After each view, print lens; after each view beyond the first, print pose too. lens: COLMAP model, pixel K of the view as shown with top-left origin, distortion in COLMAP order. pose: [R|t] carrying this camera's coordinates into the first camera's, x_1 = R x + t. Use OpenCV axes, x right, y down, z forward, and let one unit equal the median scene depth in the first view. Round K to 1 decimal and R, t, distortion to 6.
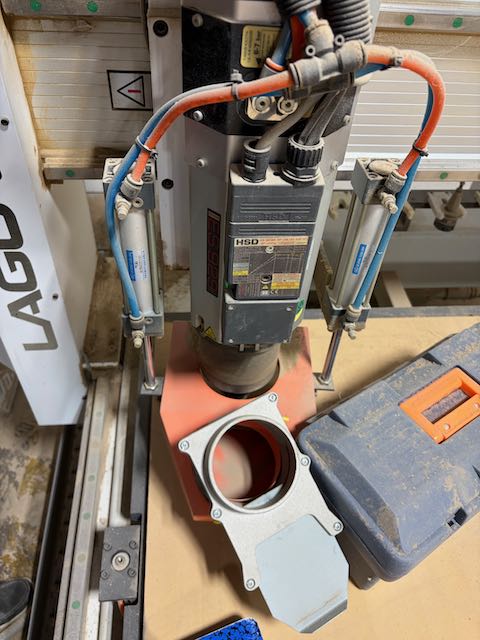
lens RADIAL K [[490.3, 0, 241.0], [0, 490.3, 319.5], [0, 0, 1]] dist [0.039838, -0.046897]
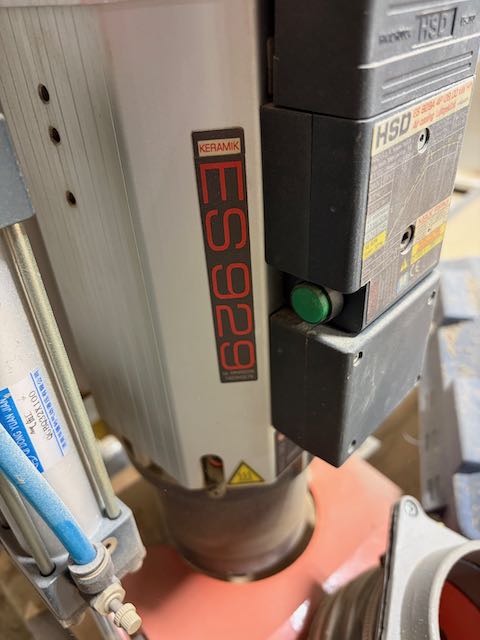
lens RADIAL K [[490.3, 0, 239.7], [0, 490.3, 322.0], [0, 0, 1]] dist [0.039838, -0.046897]
pose [[0.745159, -0.461824, 0.481099, -0.271400], [0.549234, 0.834175, -0.049936, -0.083592], [-0.378260, 0.301446, 0.875243, 0.734536]]
